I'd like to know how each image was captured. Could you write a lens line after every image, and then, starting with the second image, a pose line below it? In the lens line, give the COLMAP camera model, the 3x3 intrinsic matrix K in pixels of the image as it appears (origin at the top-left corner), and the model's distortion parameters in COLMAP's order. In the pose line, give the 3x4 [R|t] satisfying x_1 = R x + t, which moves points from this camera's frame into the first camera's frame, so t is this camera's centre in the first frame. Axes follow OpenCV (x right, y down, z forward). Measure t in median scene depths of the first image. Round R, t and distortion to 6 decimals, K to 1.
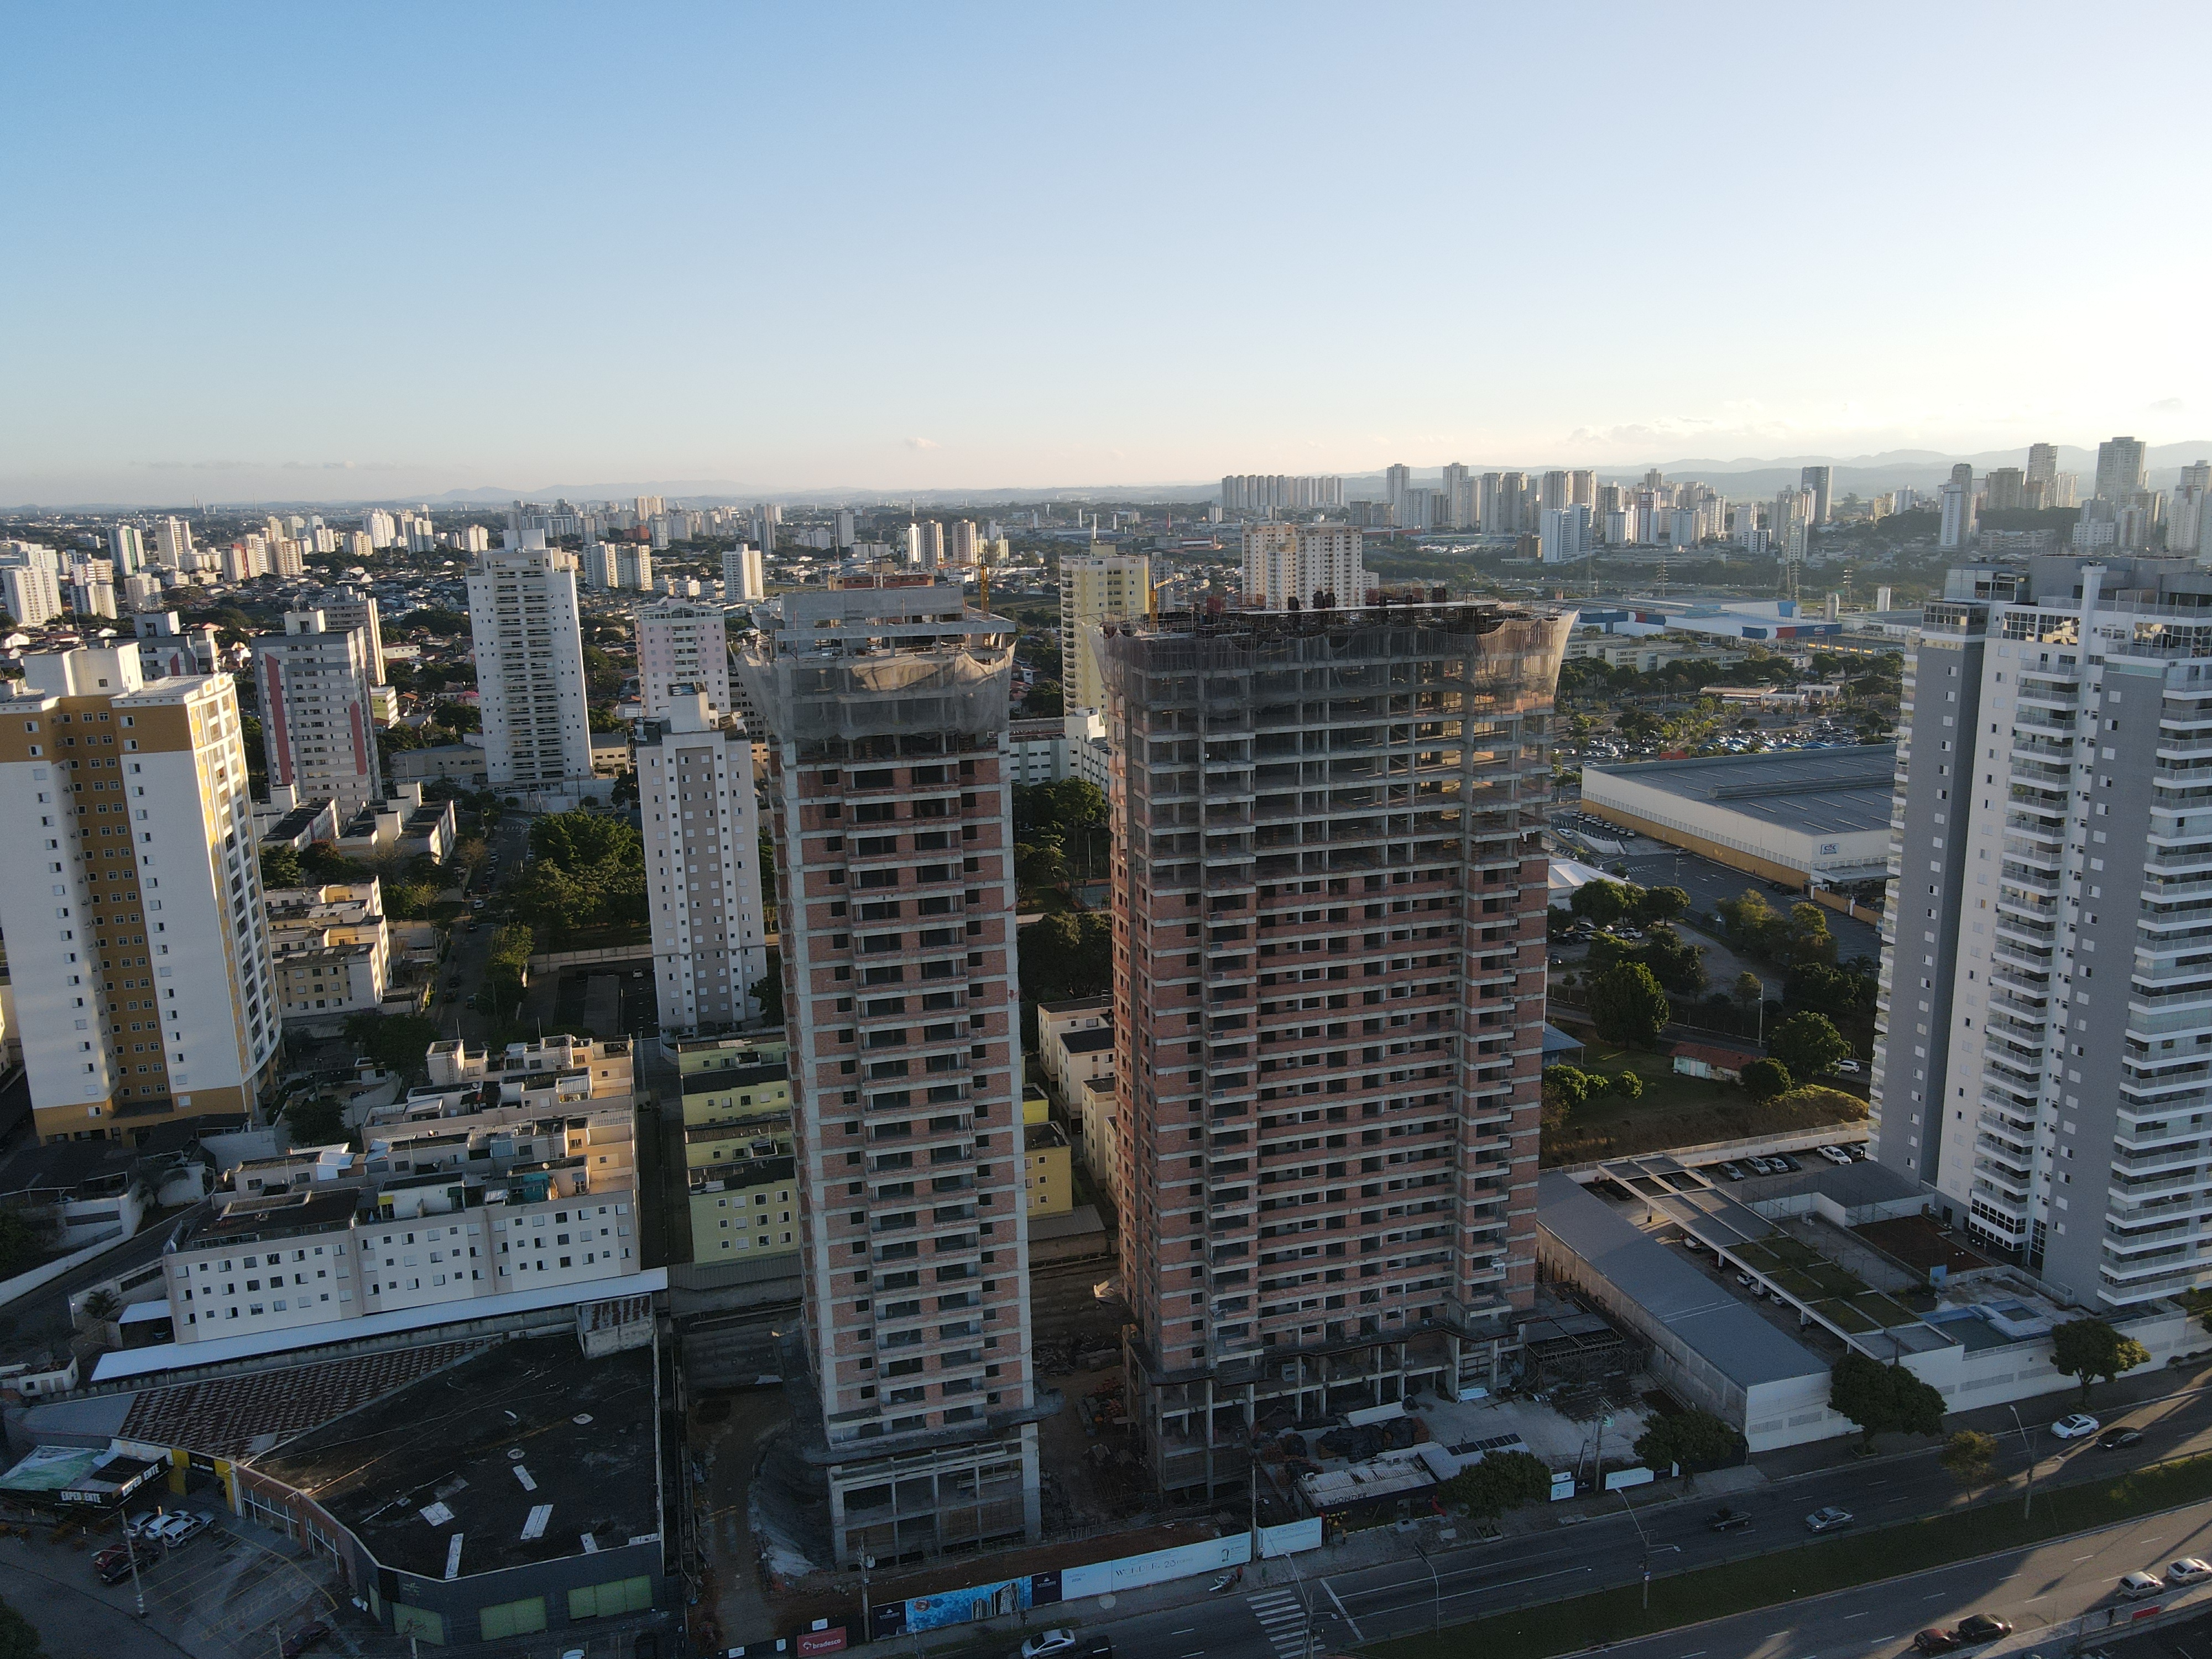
lens RADIAL K [[1636.2, 0, 1188.7], [0, 1636.2, 831.9], [0, 0, 1]] dist [0.010307, 0.013323]
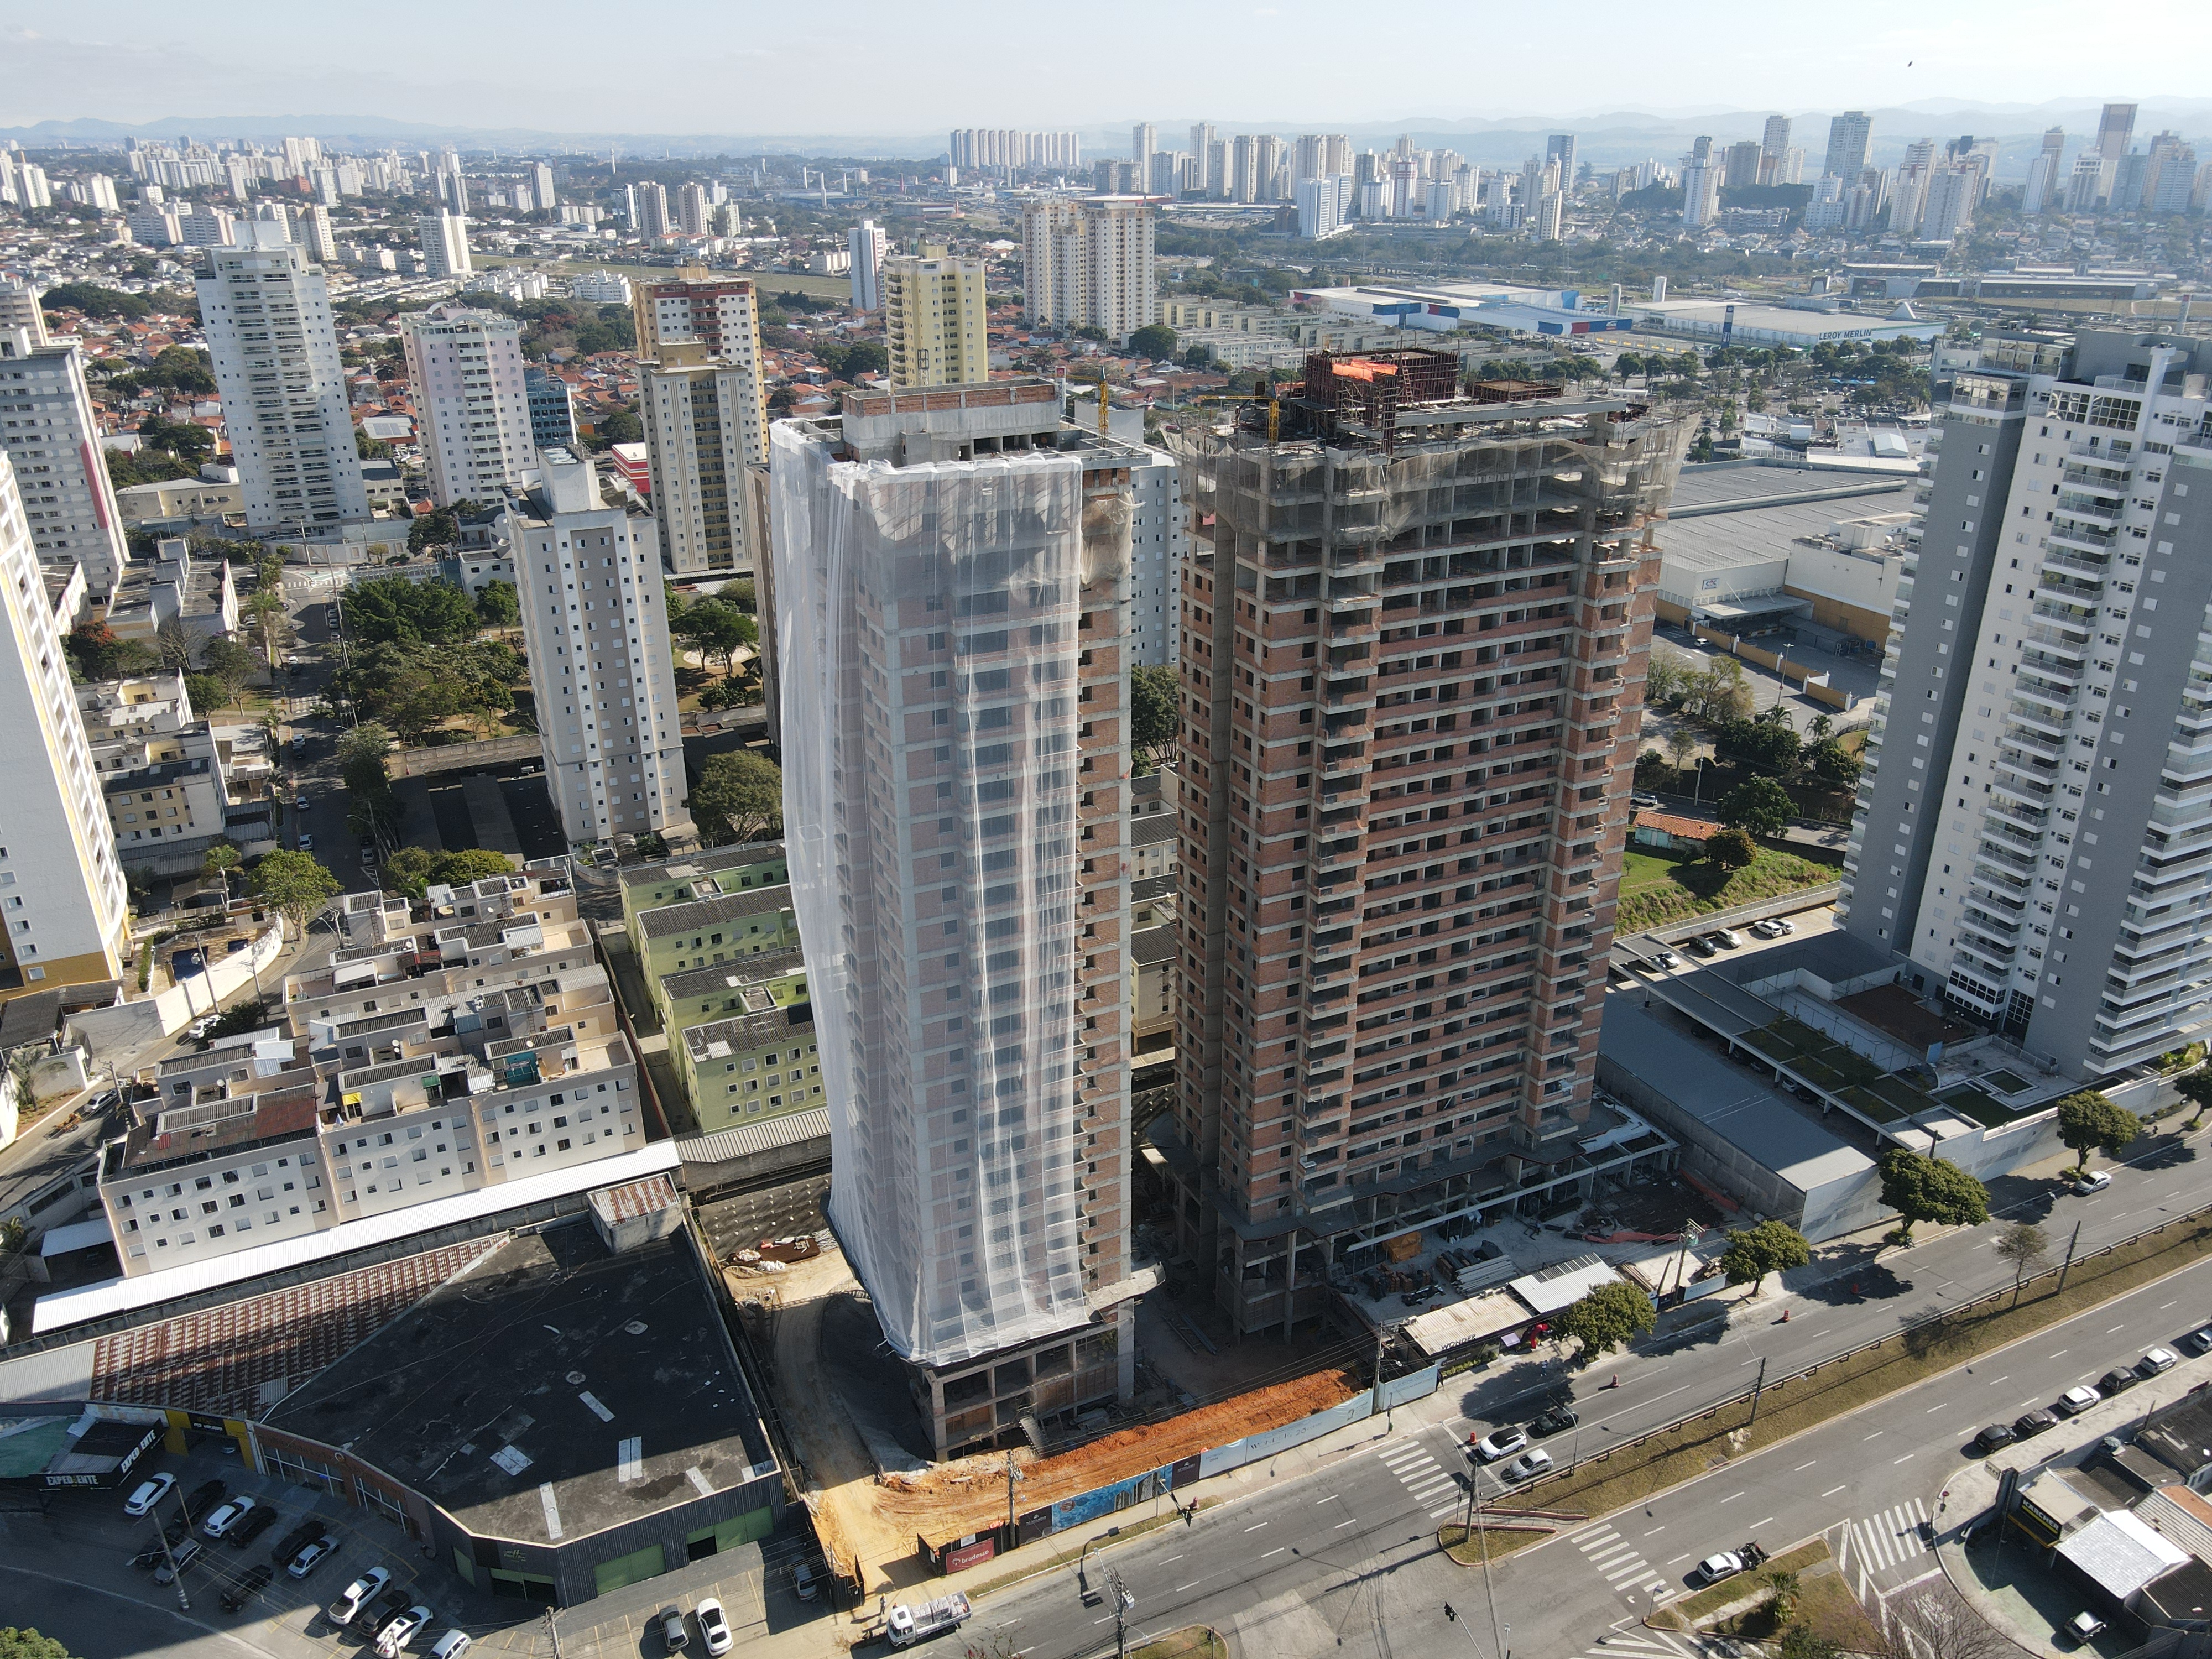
lens RADIAL K [[1625.1, 0, 1173.1], [0, 1625.1, 827.0], [0, 0, 1]] dist [-0.001424, 0.026108]
pose [[0.986937, -0.042743, 0.155330, -0.169005], [0.011854, 0.980816, 0.194577, -0.073474], [-0.160667, -0.190194, 0.968510, 0.107769]]
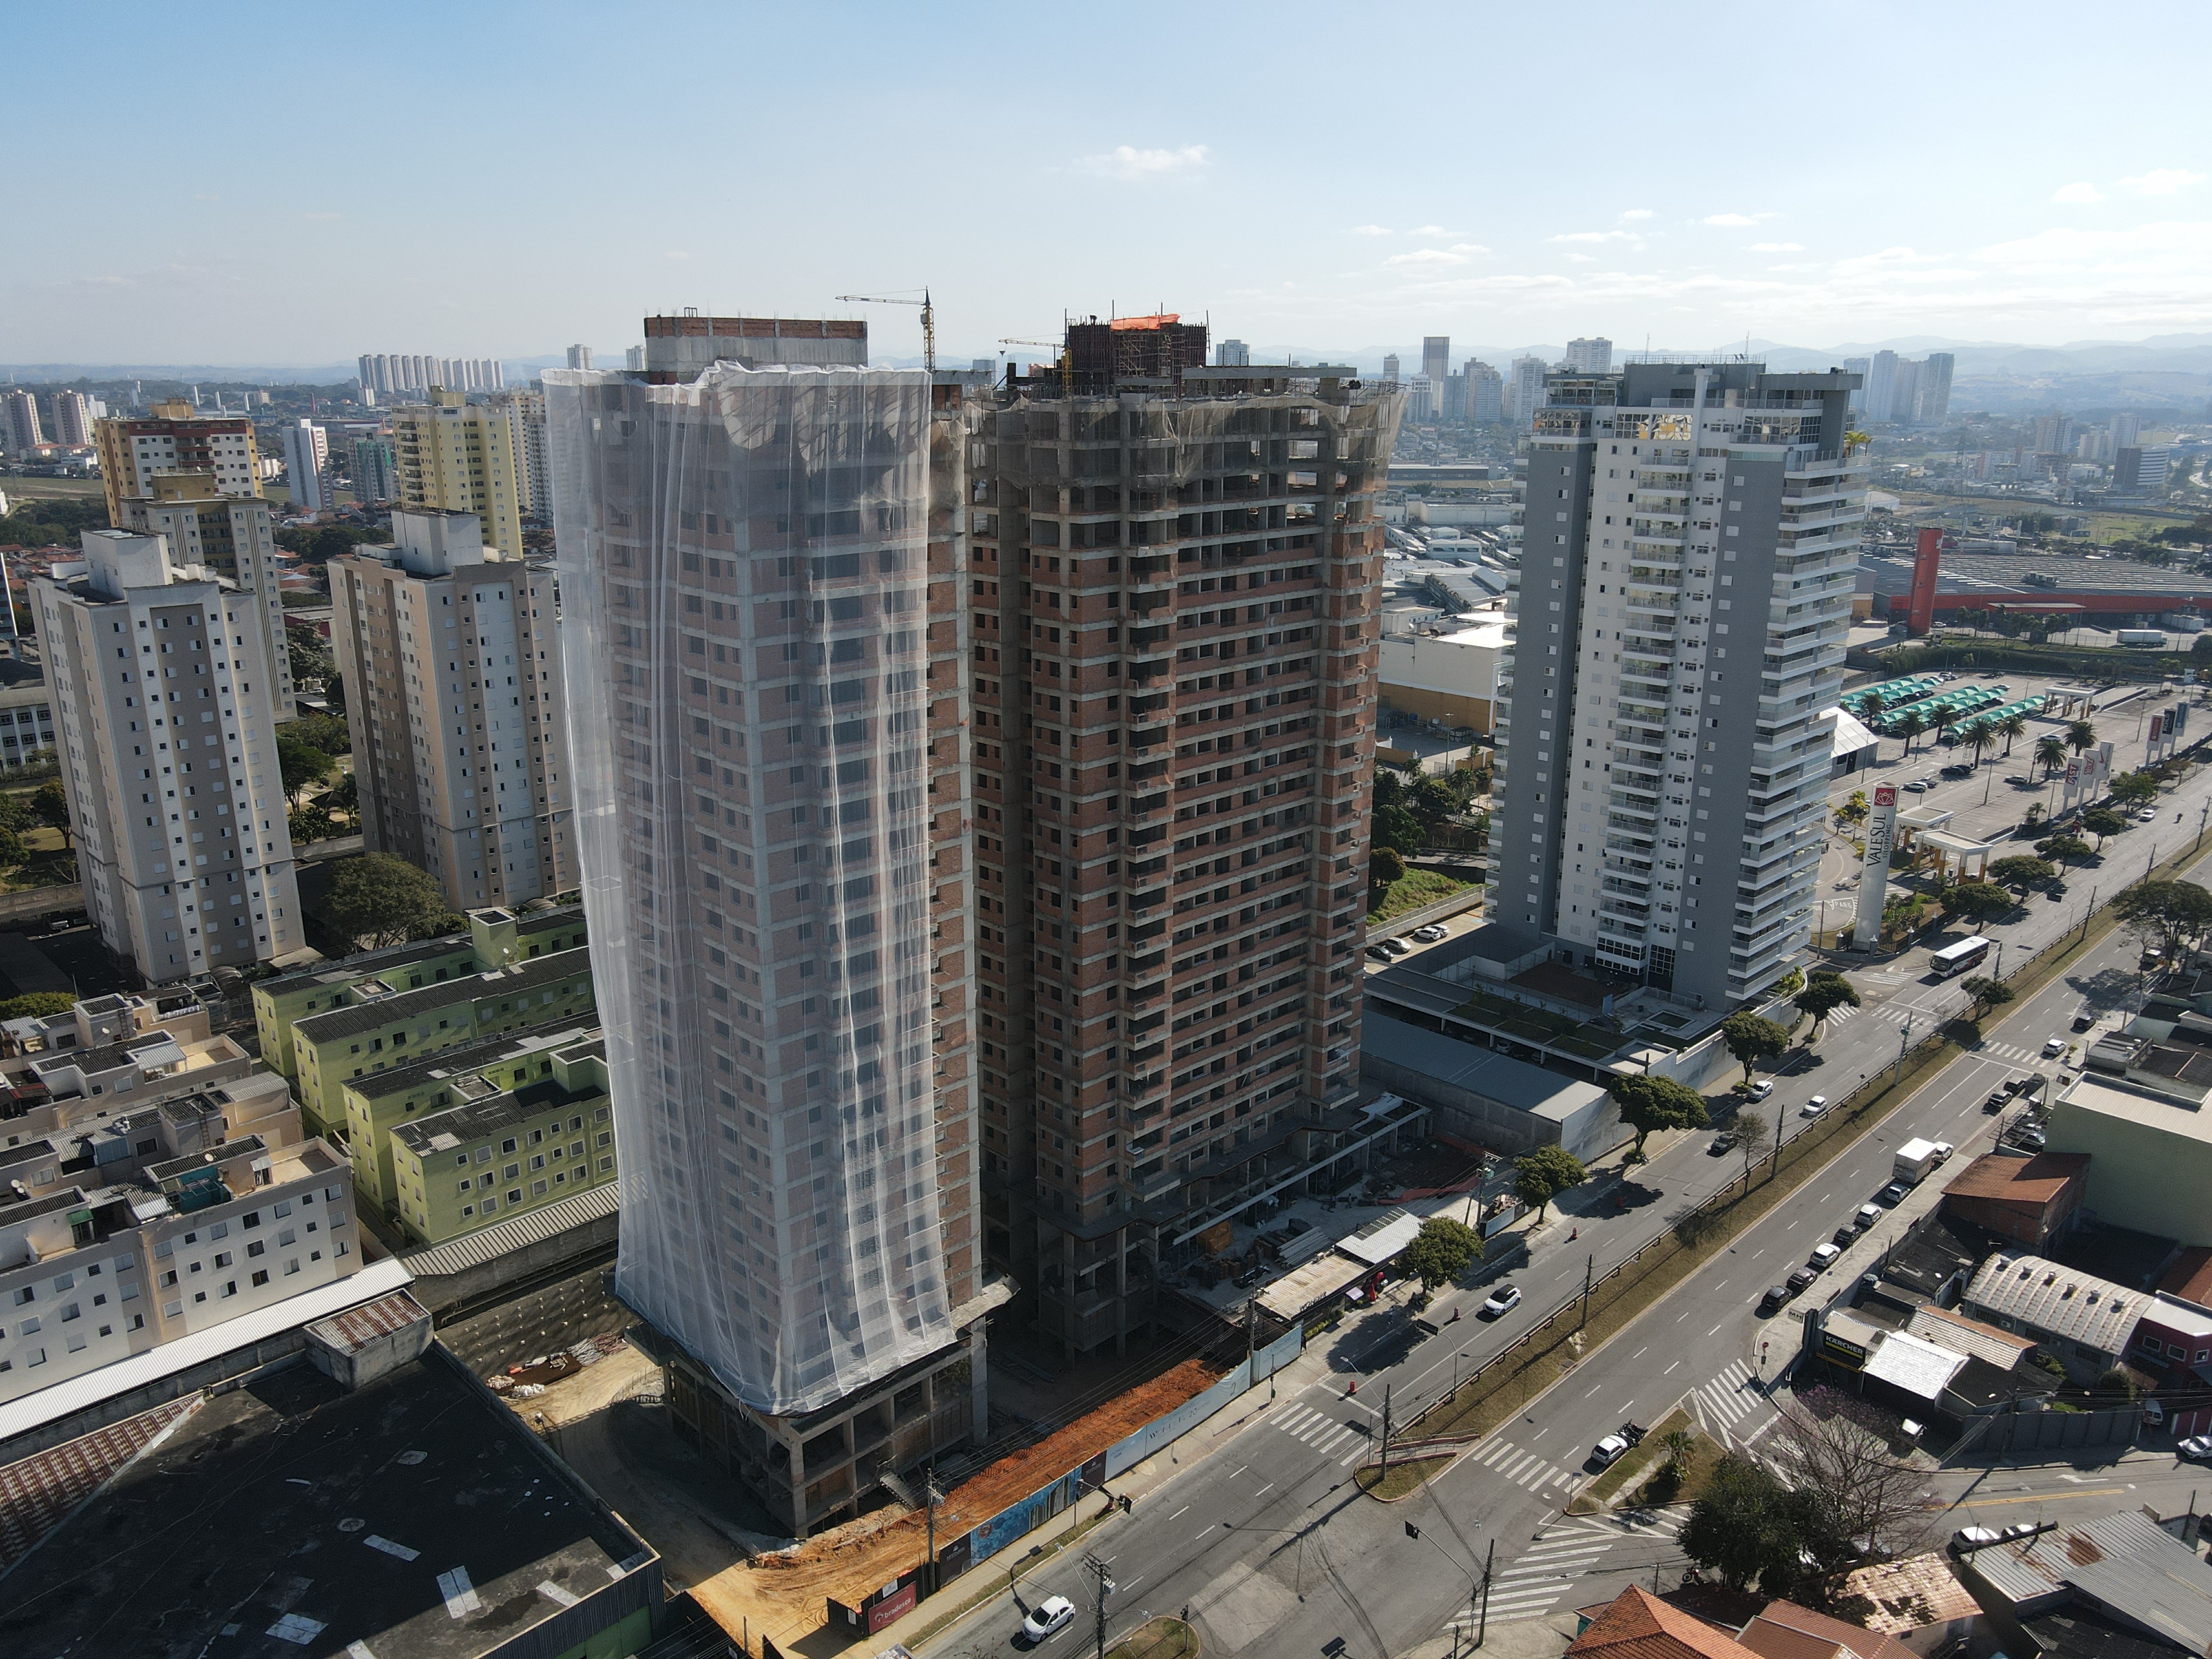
lens RADIAL K [[1601.2, 0, 1156.2], [0, 1601.2, 823.6], [0, 0, 1]] dist [-0.005613, 0.033482]
pose [[0.880250, -0.109038, 0.461812, -0.314025], [0.081234, 0.993500, 0.079735, 0.031332], [-0.467505, -0.032672, 0.883387, 0.166837]]
